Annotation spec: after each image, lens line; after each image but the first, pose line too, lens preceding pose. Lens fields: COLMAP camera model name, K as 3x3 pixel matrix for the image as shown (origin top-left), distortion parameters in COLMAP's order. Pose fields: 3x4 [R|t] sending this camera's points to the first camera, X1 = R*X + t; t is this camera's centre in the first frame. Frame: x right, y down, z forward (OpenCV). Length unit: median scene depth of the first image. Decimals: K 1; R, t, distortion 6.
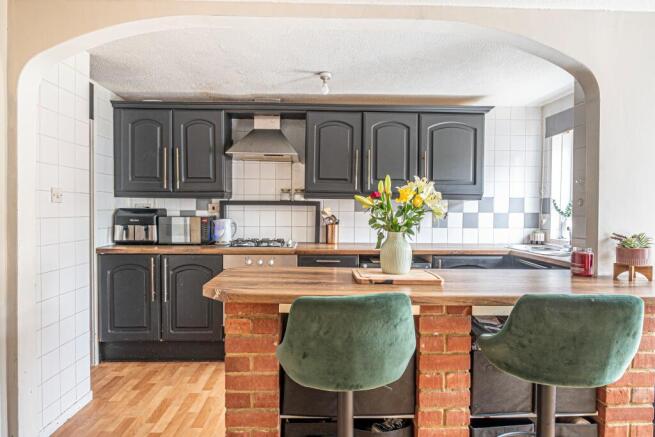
lens RADIAL K [[390.7, 0, 325.9], [0, 390.7, 217.8], [0, 0, 1]] dist [-0.003956, -0.002019]
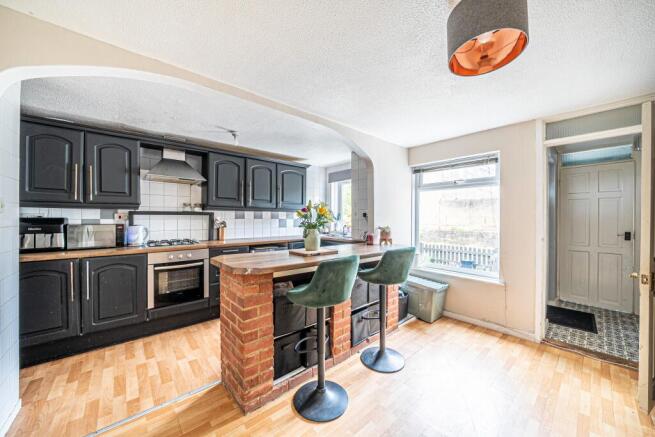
lens RADIAL K [[241.3, 0, 327.3], [0, 241.3, 217.6], [0, 0, 1]] dist [-0.014135, 0.000943]
pose [[0.769126, -0.005489, 0.639074, -0.291264], [0.017716, 0.999762, -0.012734, -0.002543], [-0.638852, 0.021116, 0.769040, 0.011092]]
